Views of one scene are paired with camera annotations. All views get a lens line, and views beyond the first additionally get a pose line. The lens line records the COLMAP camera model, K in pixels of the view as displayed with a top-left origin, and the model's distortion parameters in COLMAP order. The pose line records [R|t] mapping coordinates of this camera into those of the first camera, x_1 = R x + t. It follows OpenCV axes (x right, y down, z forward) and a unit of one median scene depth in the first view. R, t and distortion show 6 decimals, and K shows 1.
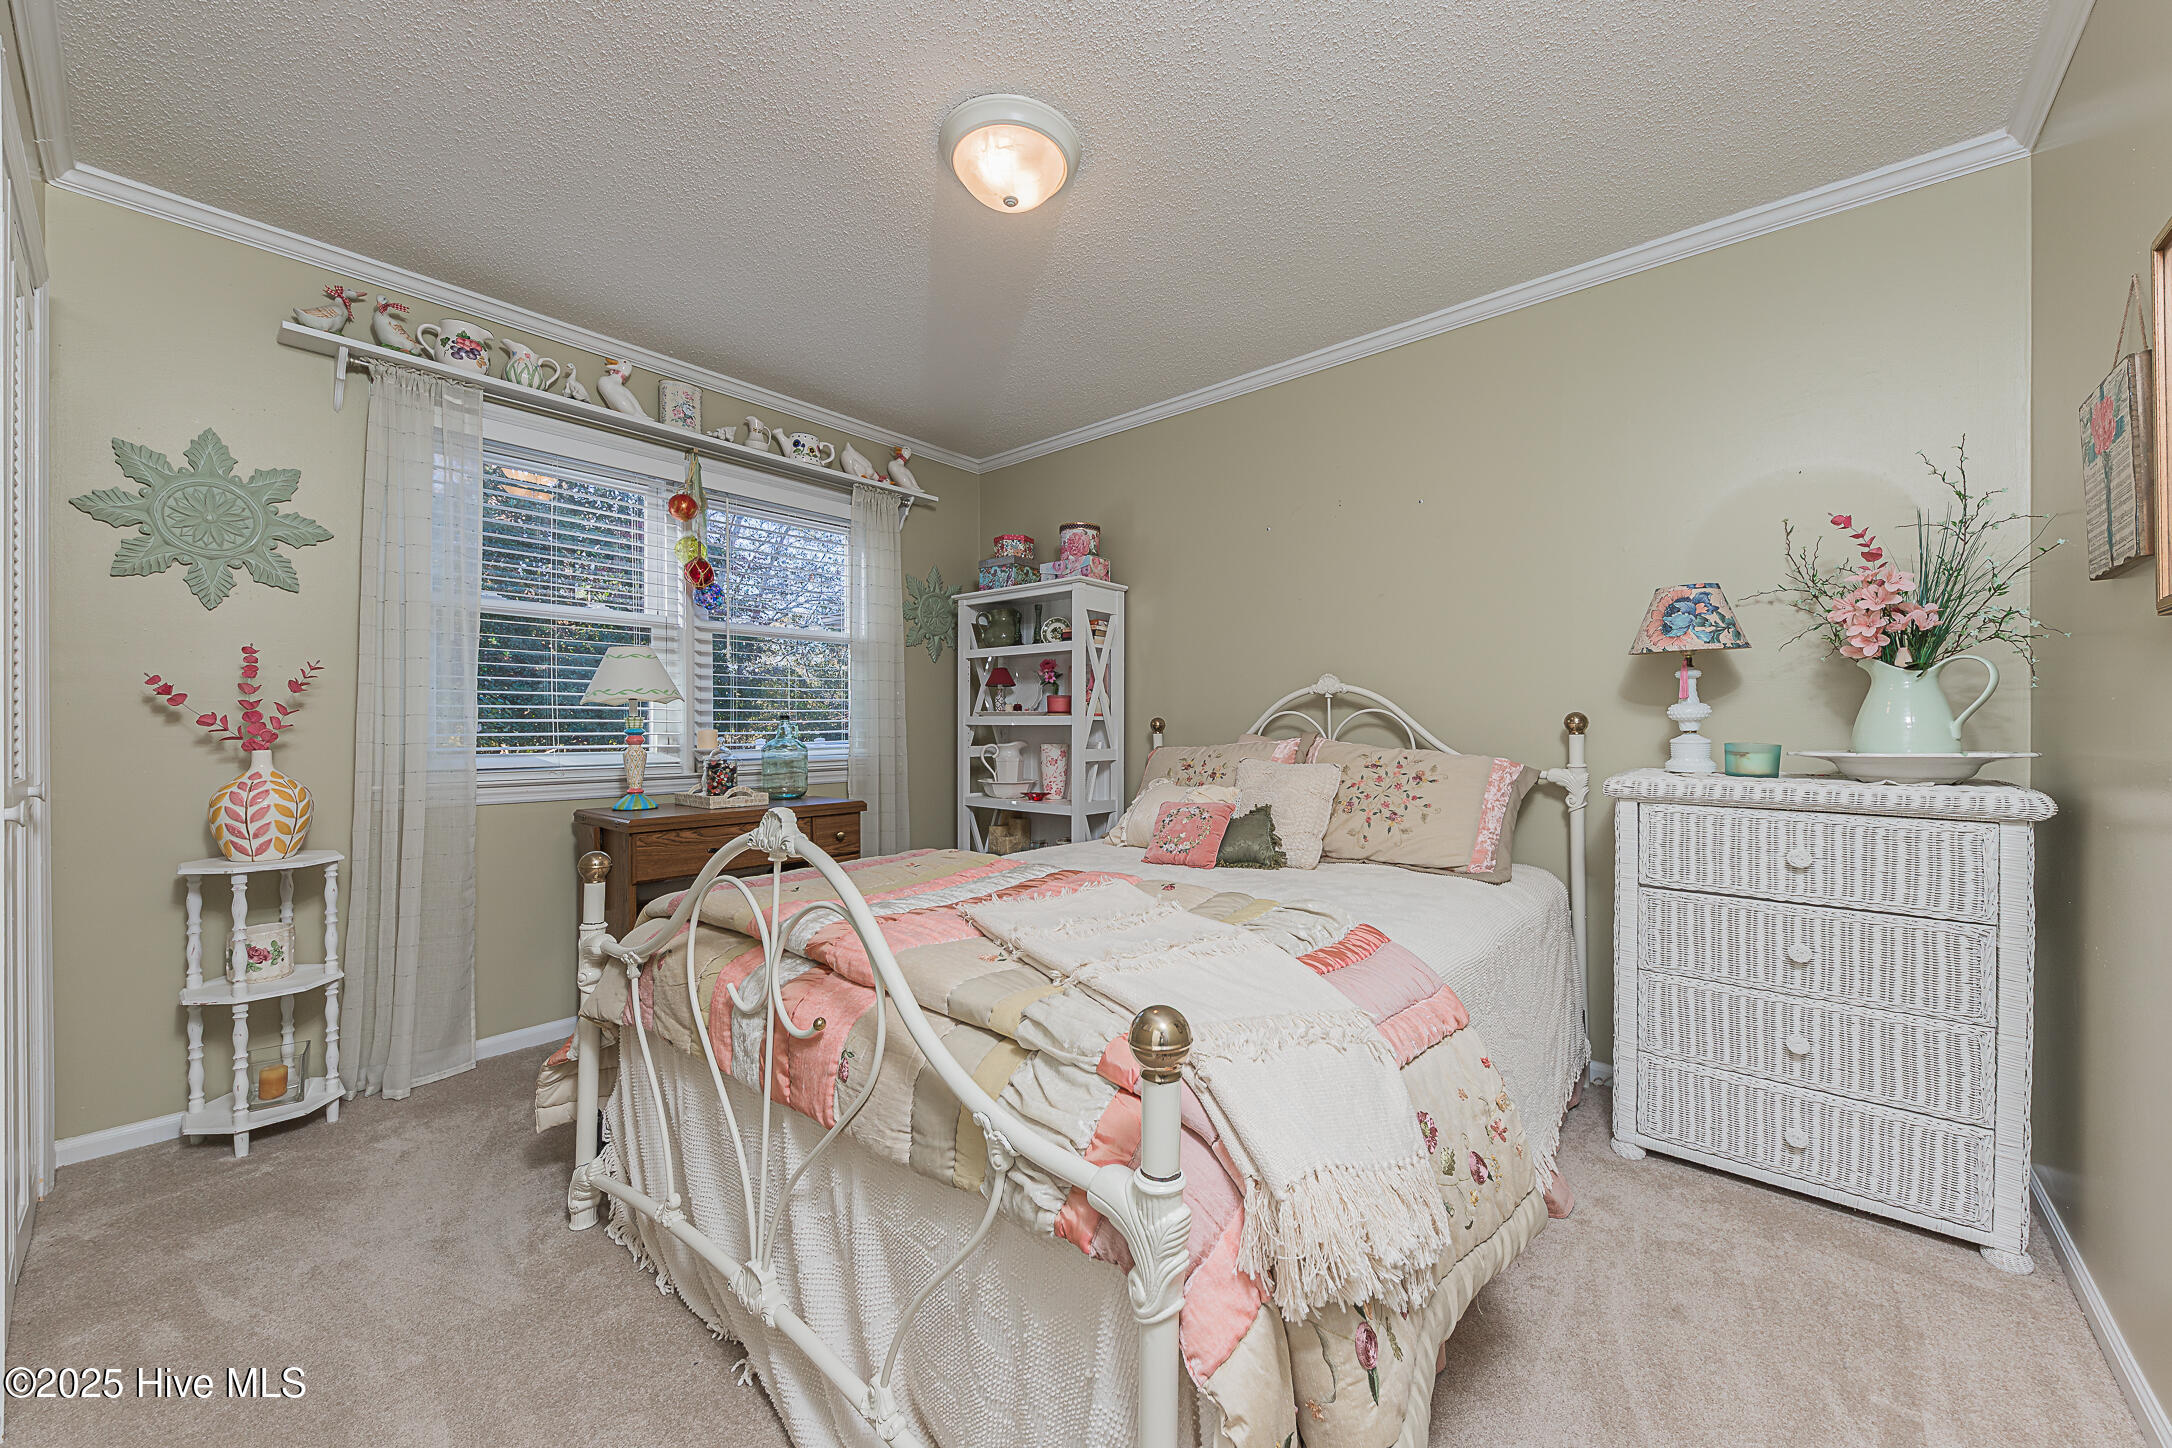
lens RADIAL K [[802.6, 0, 1082.6], [0, 802.6, 724.2], [0, 0, 1]] dist [0.000942, 0.000018]
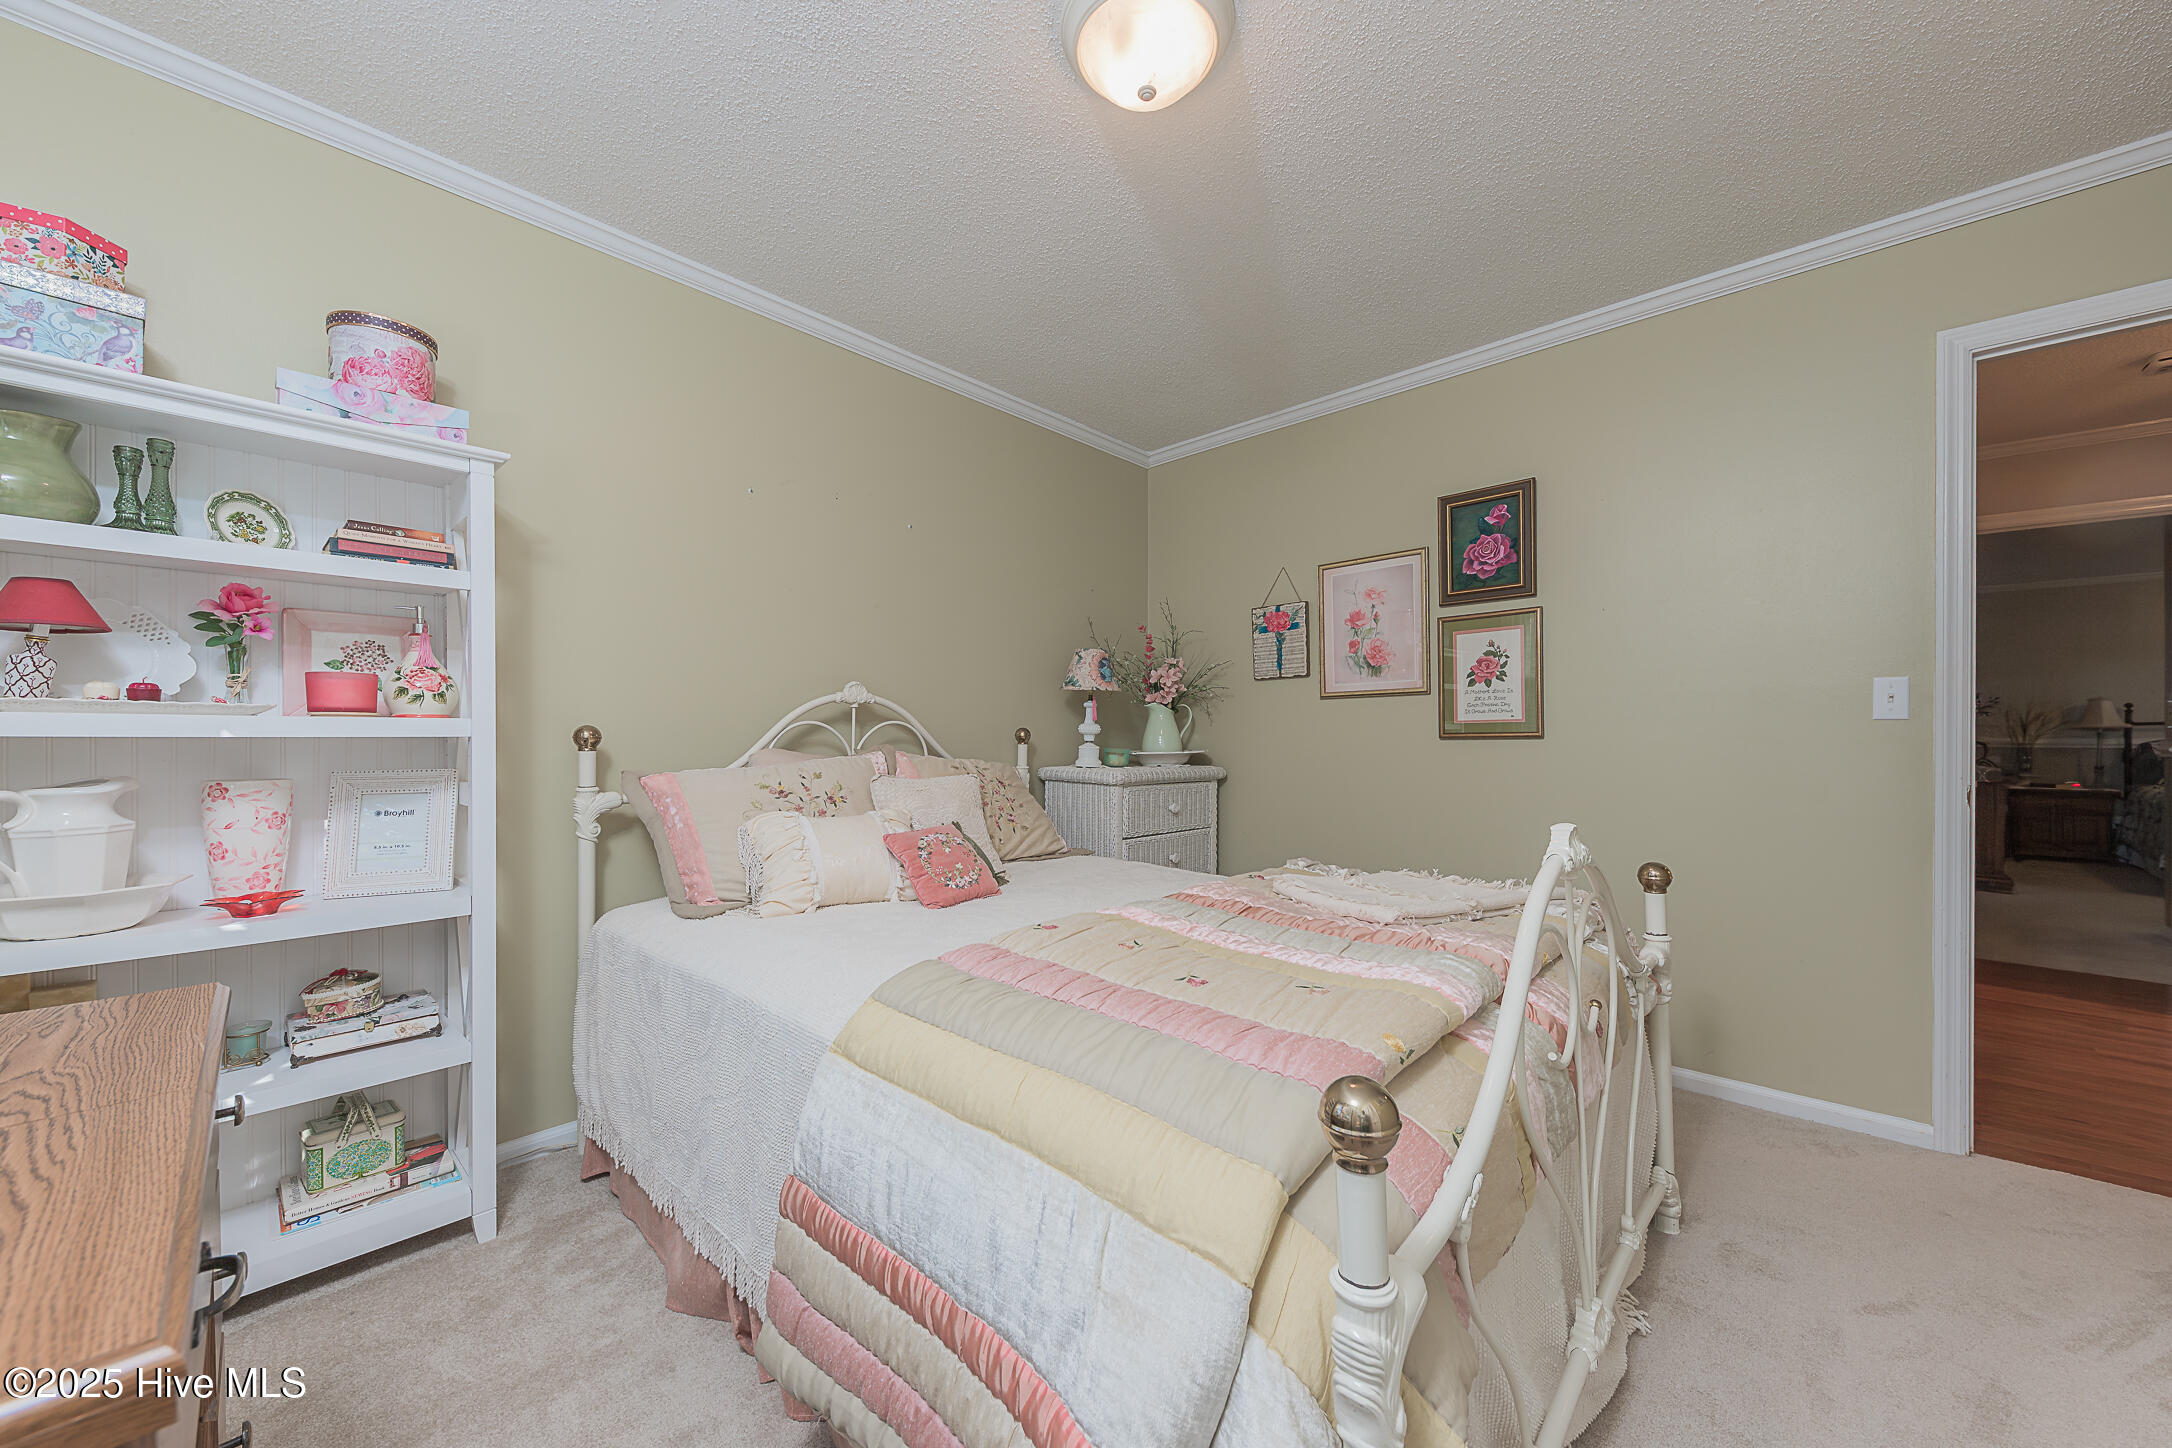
lens RADIAL K [[802.6, 0, 1081.6], [0, 802.6, 733.7], [0, 0, 1]] dist [0.000942, 0.000018]
pose [[0.024676, 0.005488, 0.999680, -0.815373], [0.000999, 0.999984, -0.005515, 0.002827], [-0.999695, 0.001135, 0.024670, 0.960308]]
